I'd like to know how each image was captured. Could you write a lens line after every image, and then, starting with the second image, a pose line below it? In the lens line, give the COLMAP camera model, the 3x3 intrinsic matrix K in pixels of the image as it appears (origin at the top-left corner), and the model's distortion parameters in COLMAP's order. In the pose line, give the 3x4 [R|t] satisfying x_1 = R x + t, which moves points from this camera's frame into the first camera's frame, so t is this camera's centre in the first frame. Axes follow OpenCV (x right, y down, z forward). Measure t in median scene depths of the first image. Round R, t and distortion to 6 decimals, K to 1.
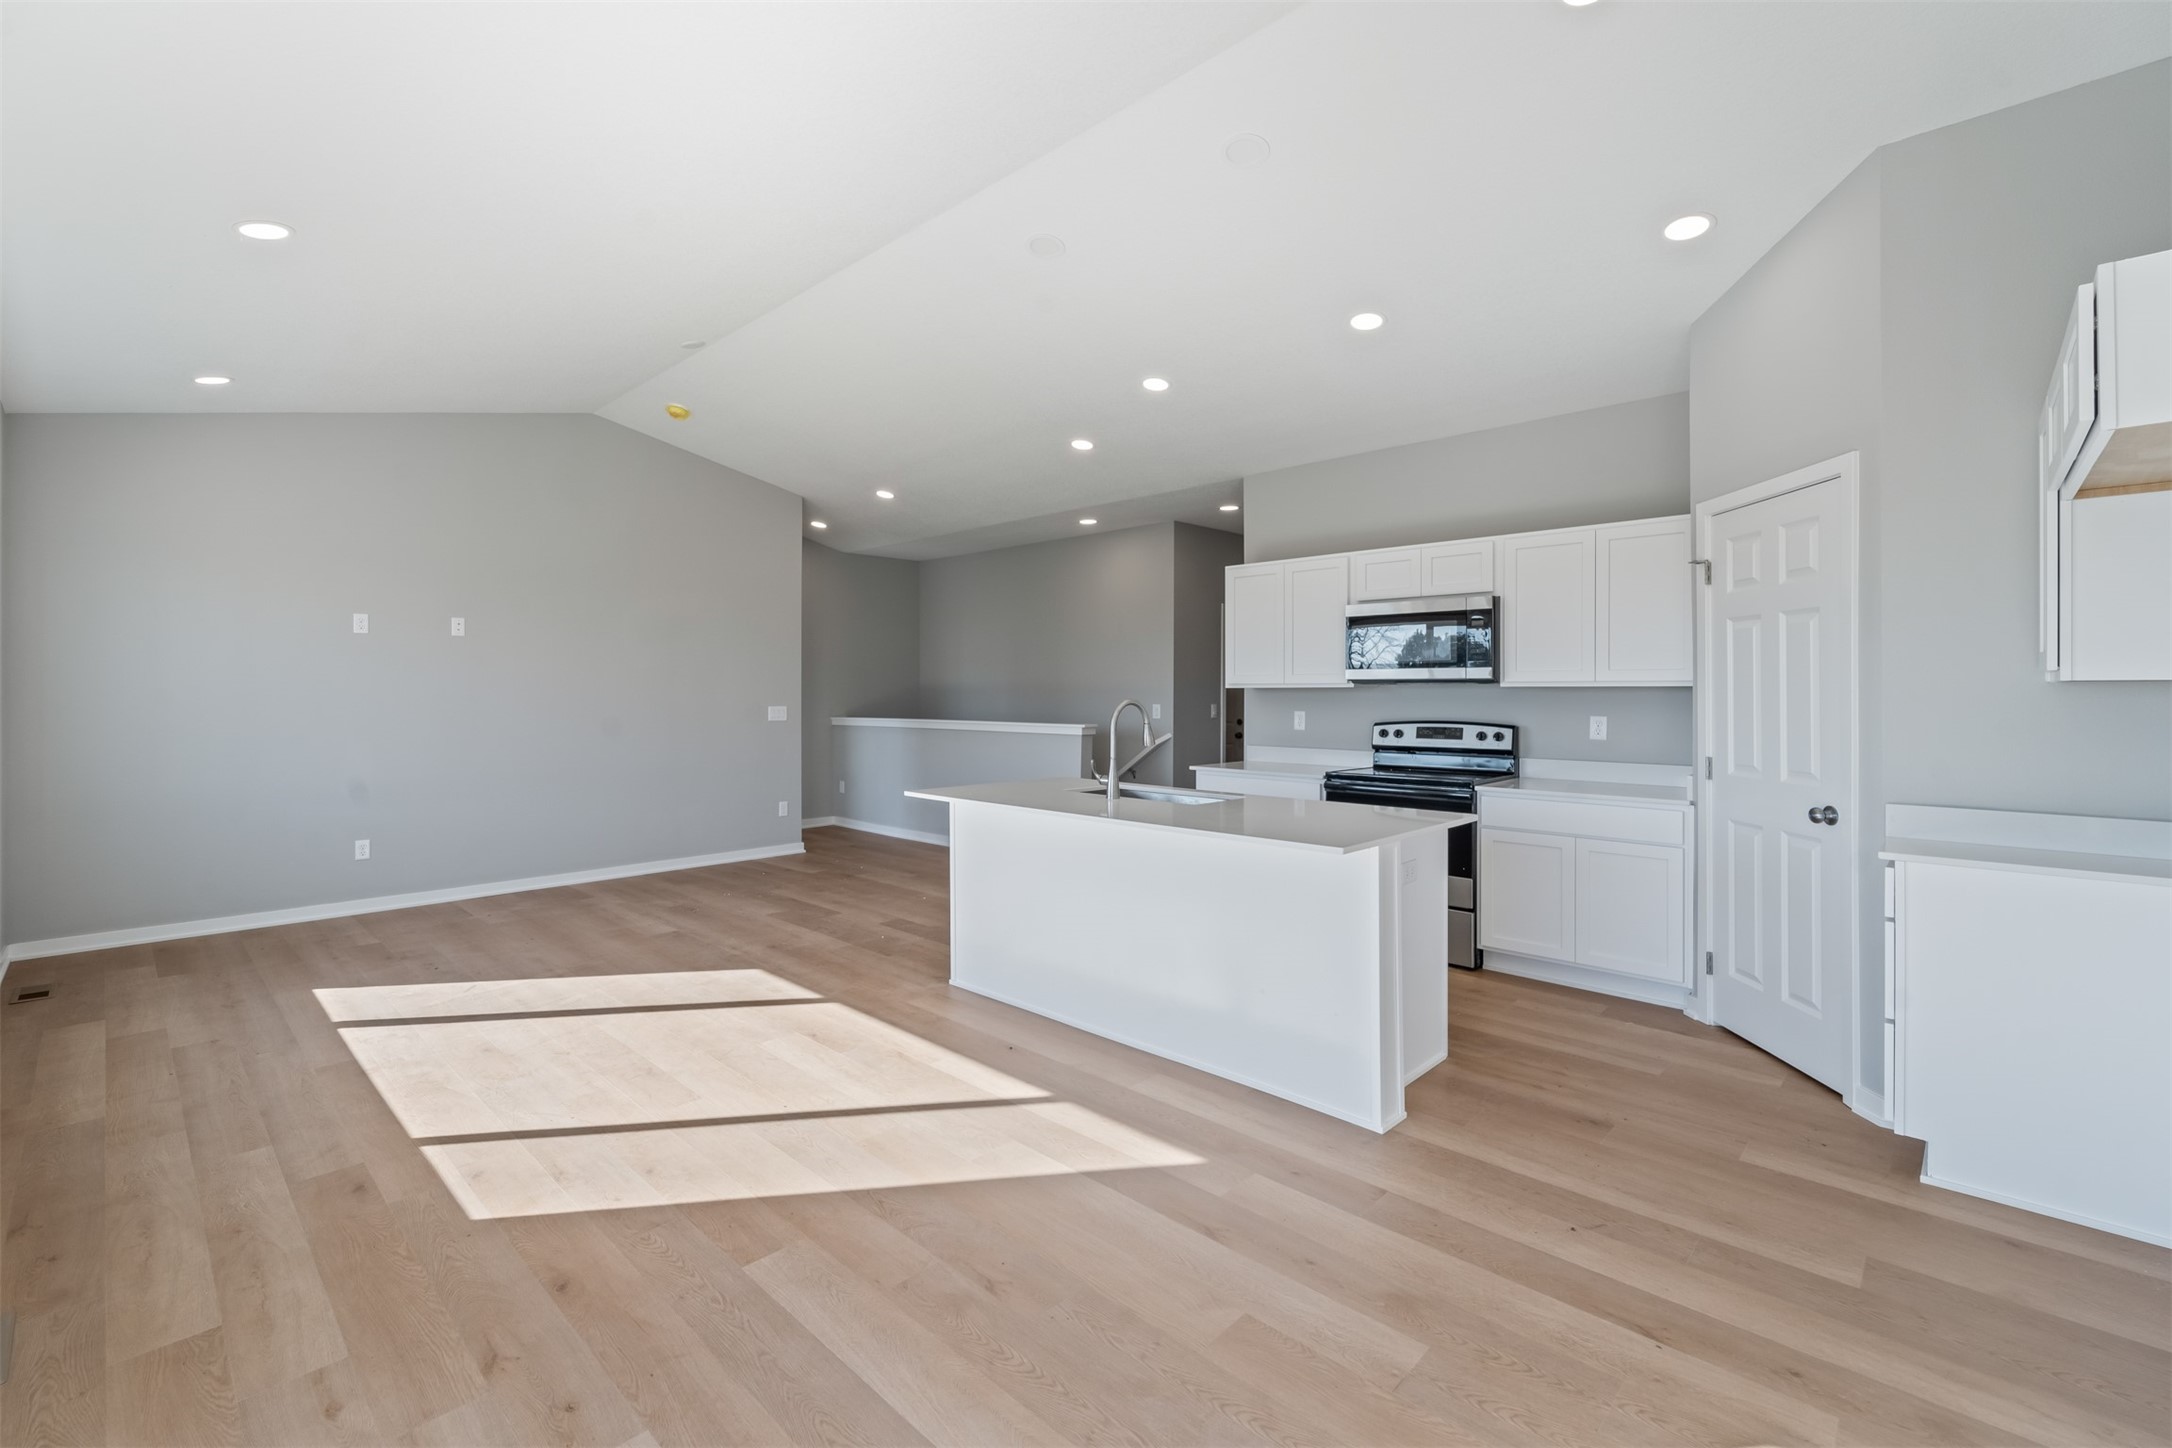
lens RADIAL K [[915.4, 0, 1076.5], [0, 915.4, 708.4], [0, 0, 1]] dist [0.010682, -0.001432]
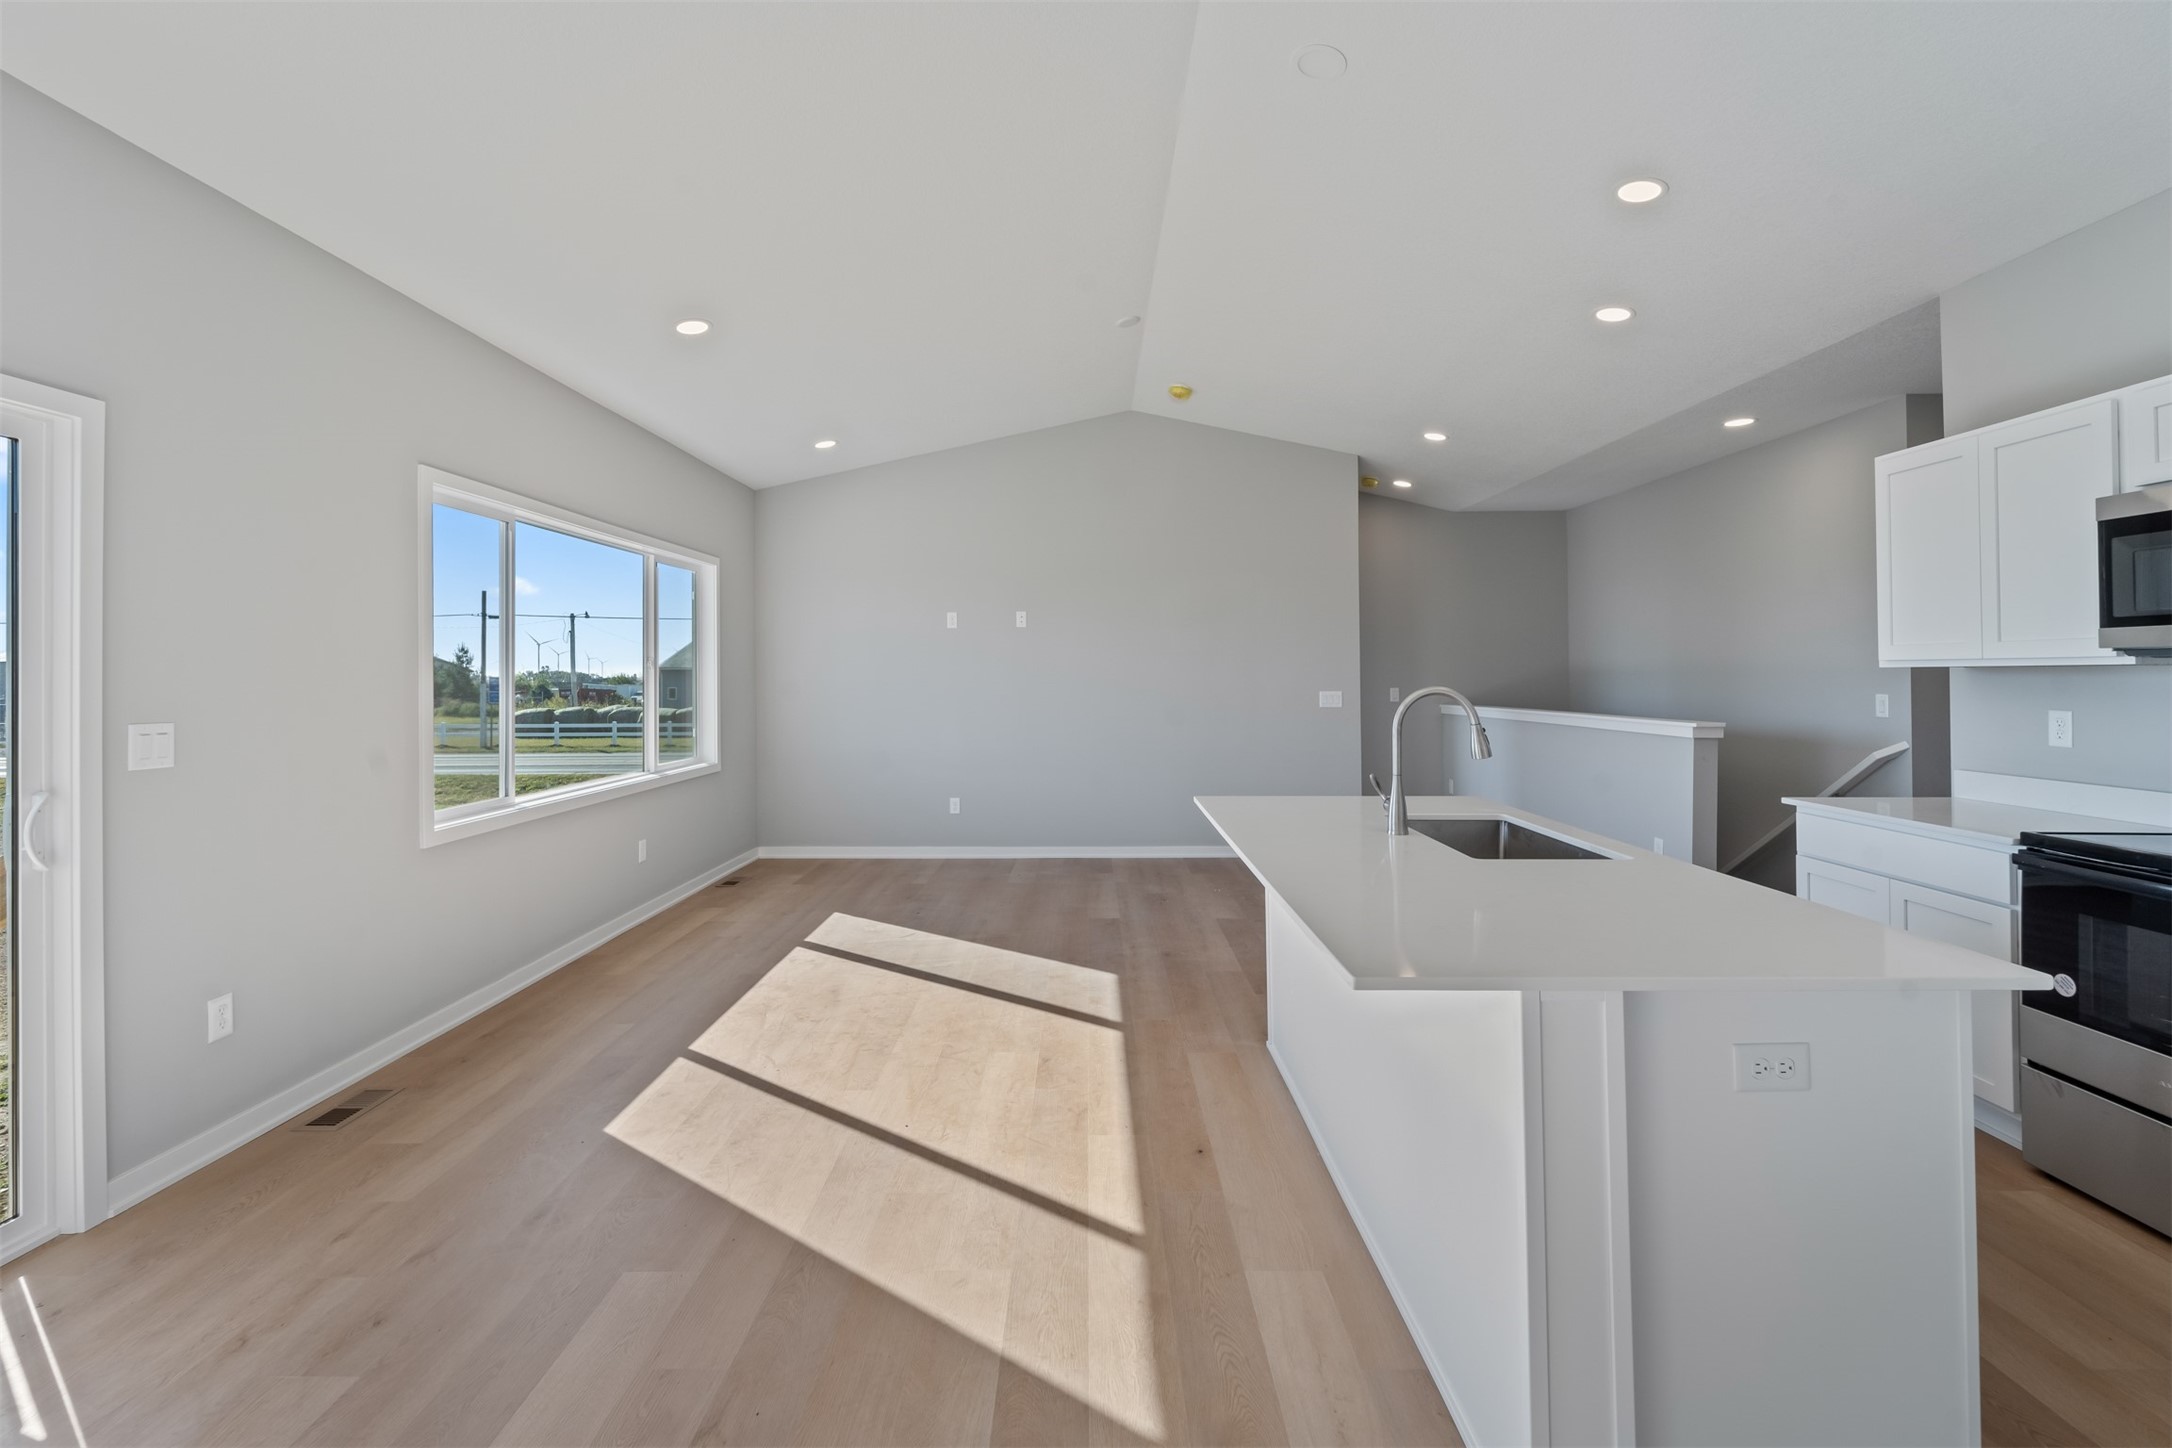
lens RADIAL K [[958.7, 0, 1007.3], [0, 958.7, 679.4], [0, 0, 1]] dist [0.004587, 0.000136]
pose [[0.703332, 0.001033, -0.710860, 0.298165], [-0.010321, 0.999908, -0.008759, -0.005354], [0.710786, 0.013497, 0.703279, 0.263923]]
